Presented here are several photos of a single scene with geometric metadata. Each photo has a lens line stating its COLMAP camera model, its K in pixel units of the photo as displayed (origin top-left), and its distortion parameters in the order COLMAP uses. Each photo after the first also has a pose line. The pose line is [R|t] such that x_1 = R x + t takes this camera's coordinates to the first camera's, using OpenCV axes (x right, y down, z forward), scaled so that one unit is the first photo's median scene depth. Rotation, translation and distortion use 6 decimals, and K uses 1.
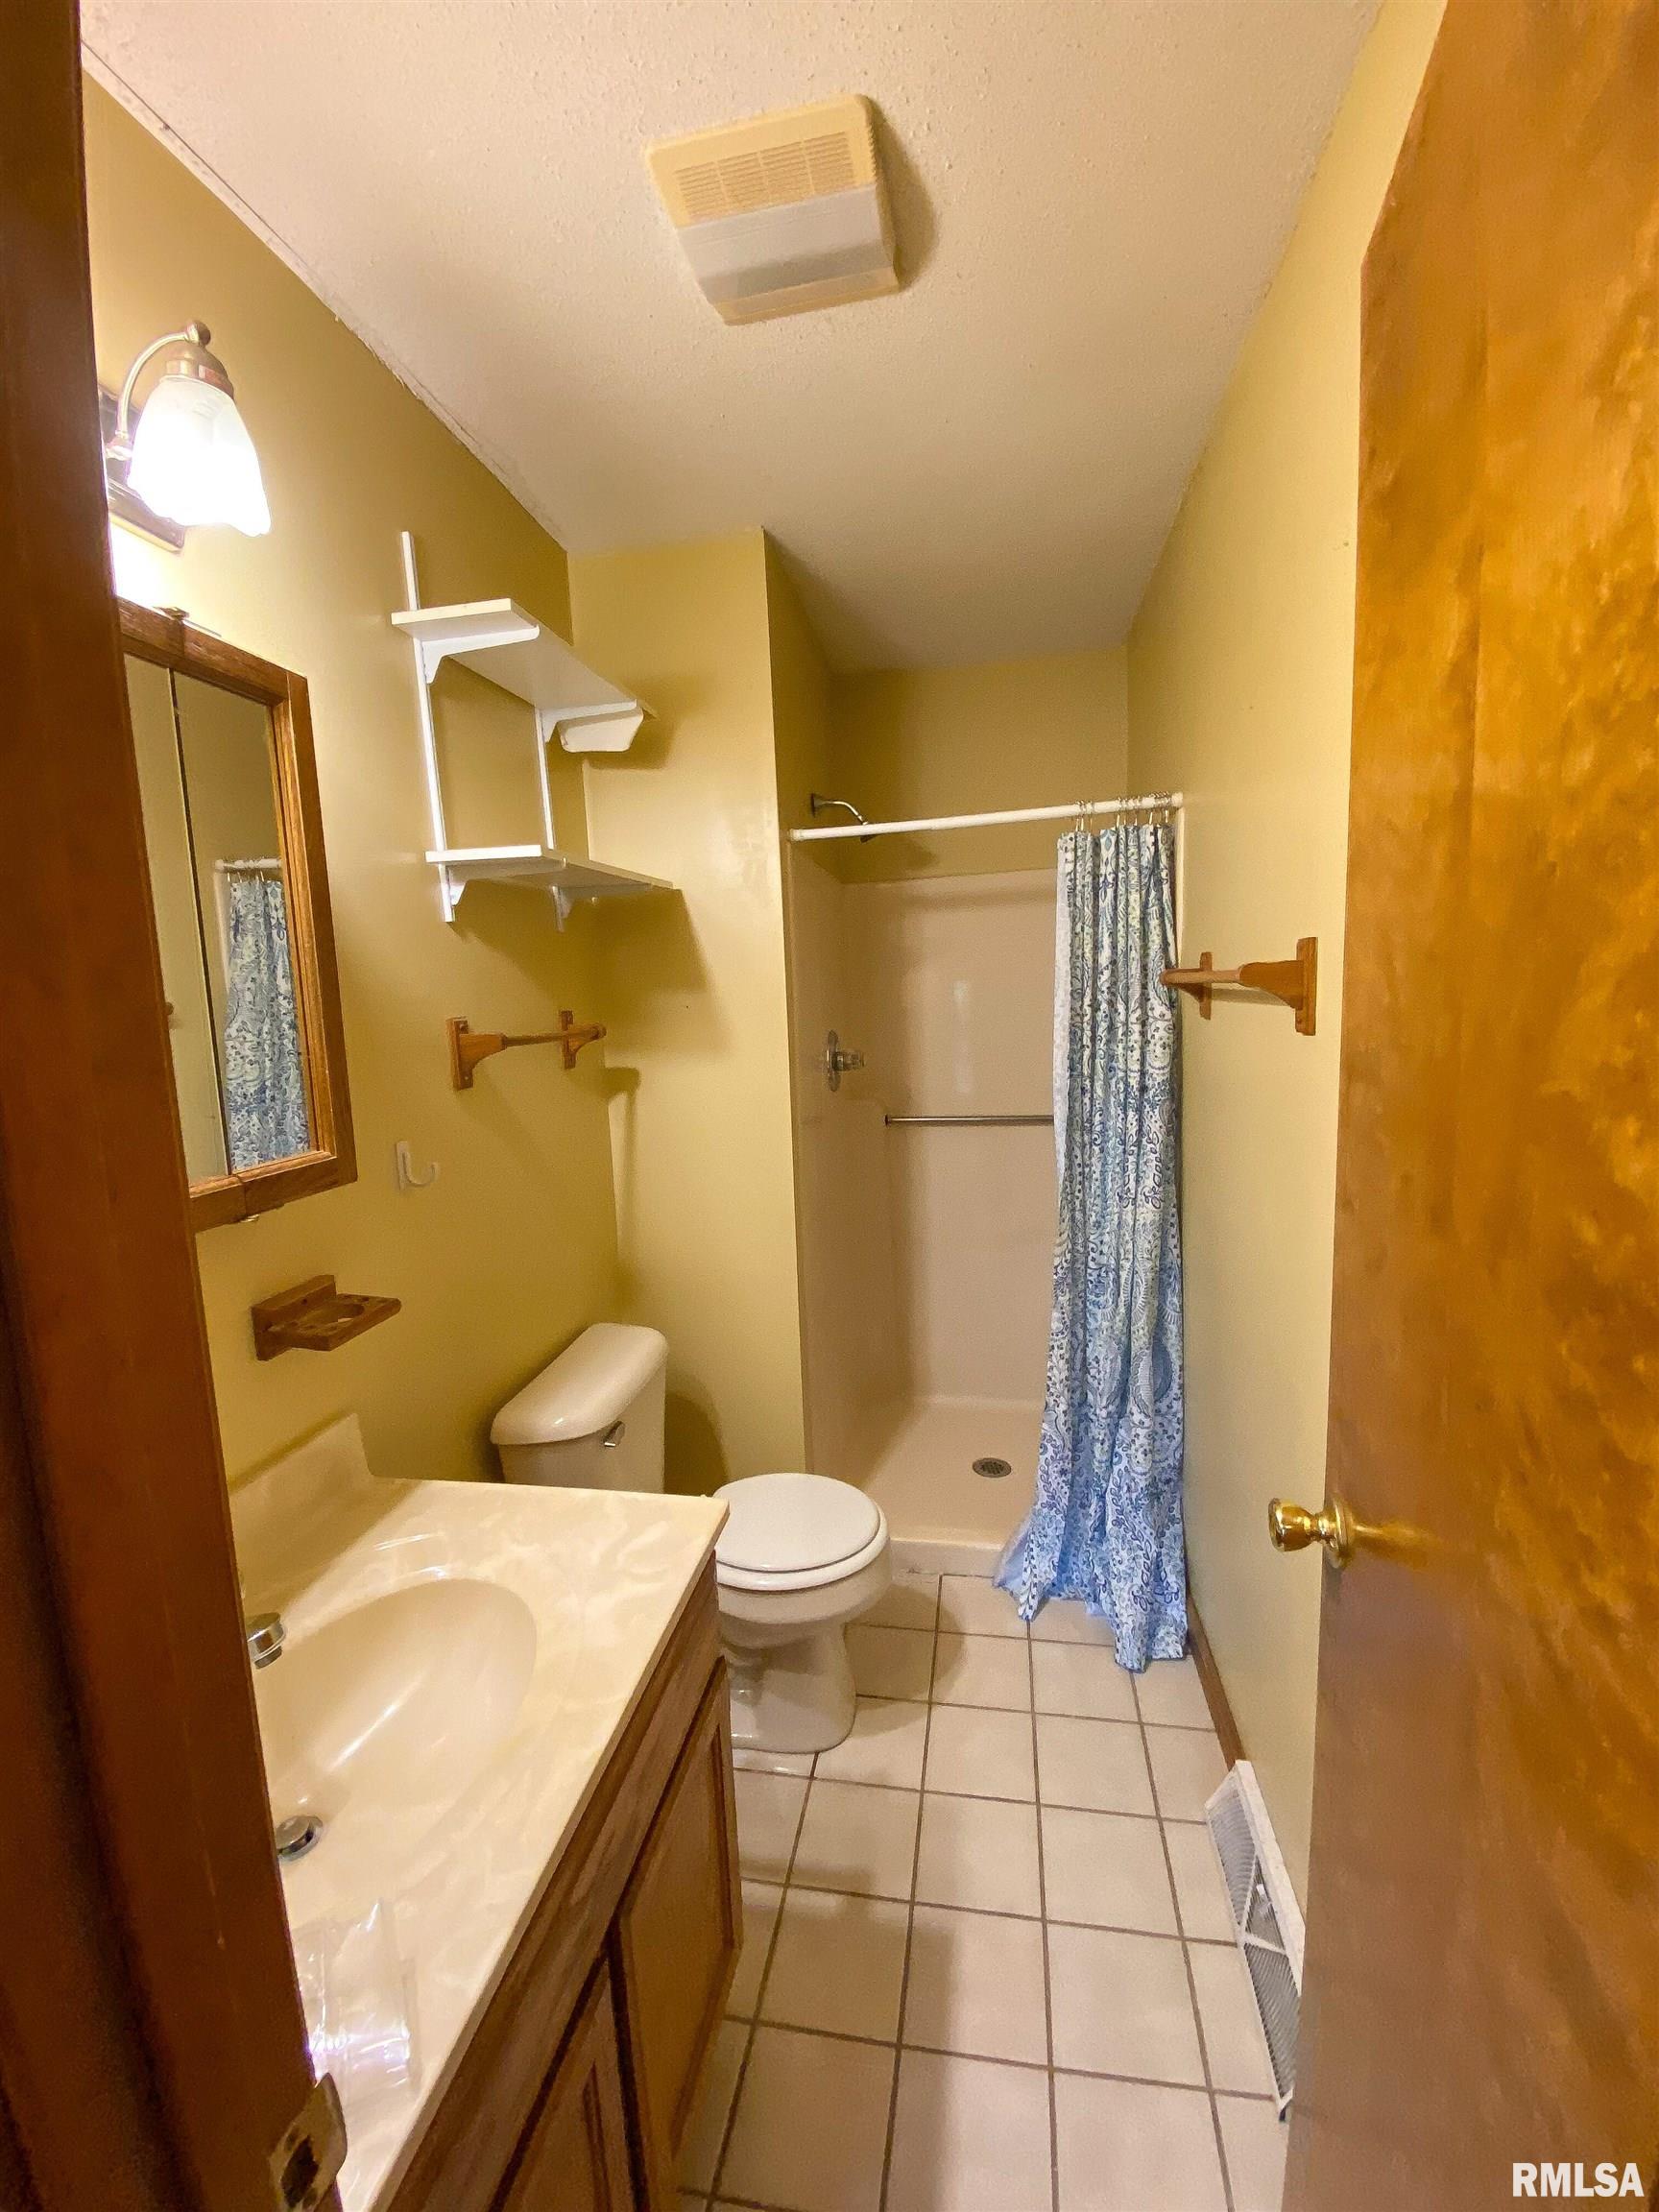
lens RADIAL K [[891.8, 0, 829.5], [0, 891.8, 1106.0], [0, 0, 1]] dist [0.029169, -0.023459]
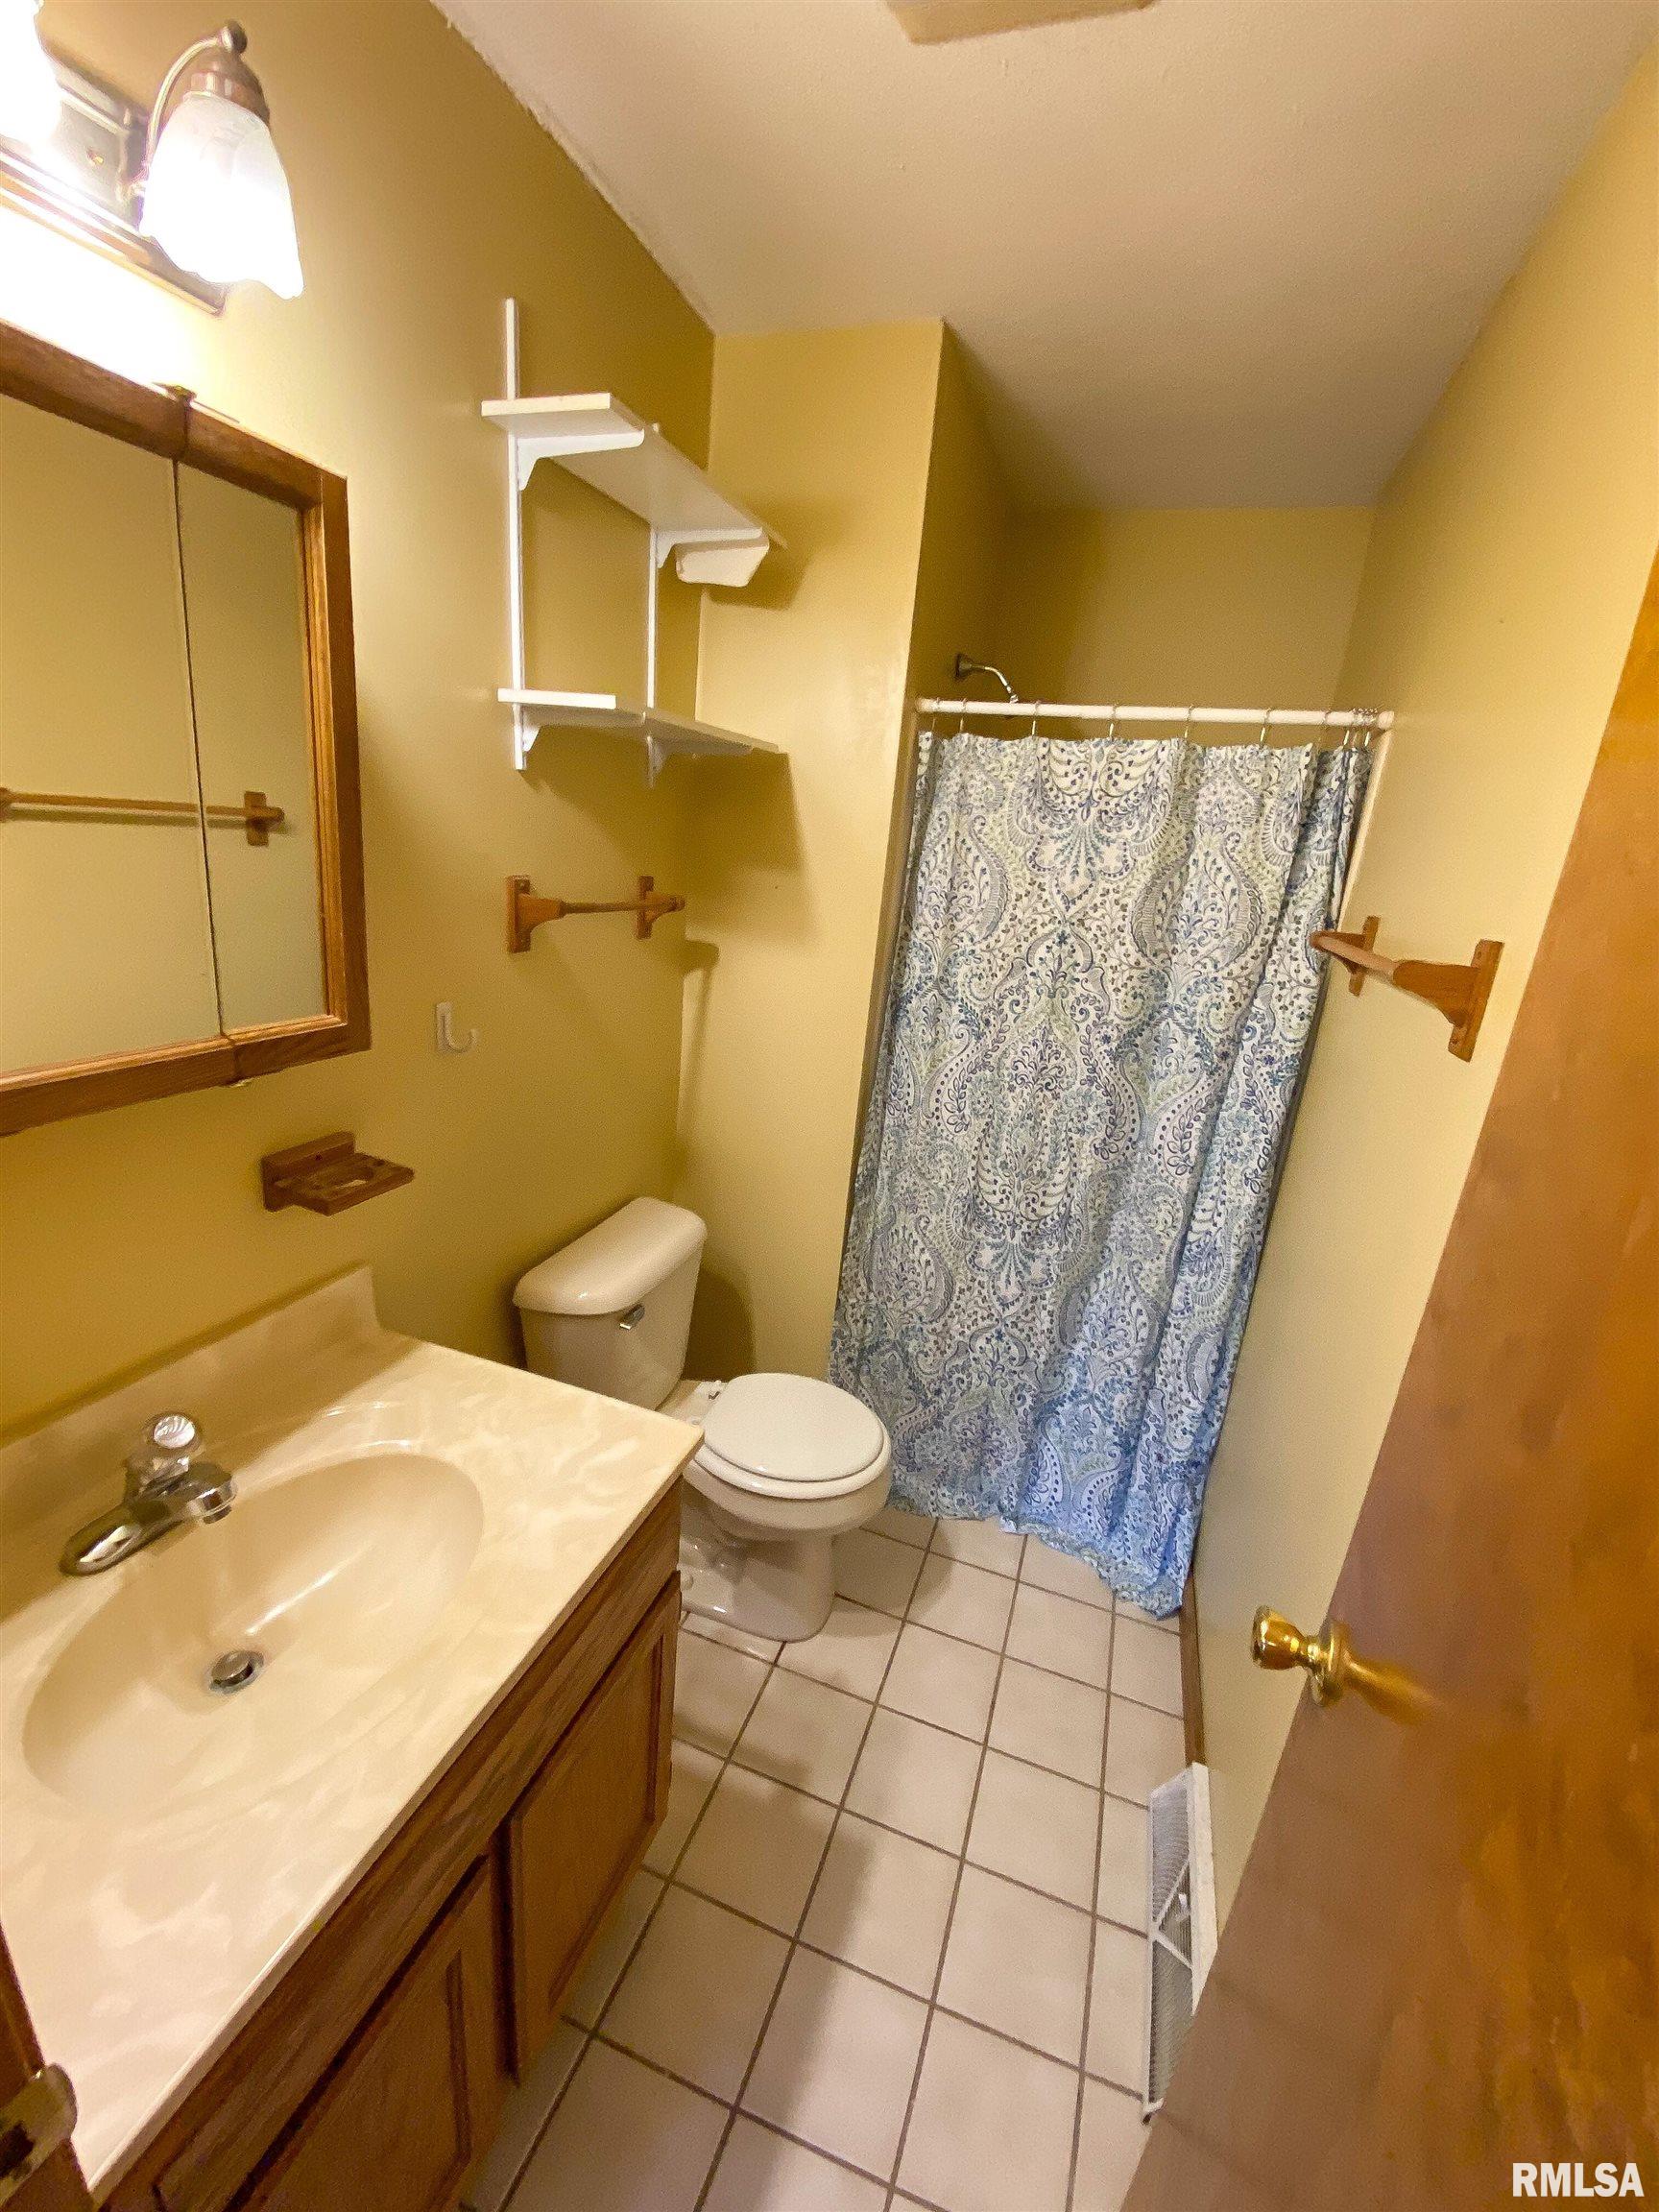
lens RADIAL K [[891.8, 0, 829.5], [0, 891.8, 1106.0], [0, 0, 1]] dist [0.029169, -0.023459]
pose [[0.978259, 0.171763, -0.116215, 0.059698], [-0.152135, 0.975206, 0.160712, -0.067224], [0.140938, -0.139537, 0.980136, 0.090921]]
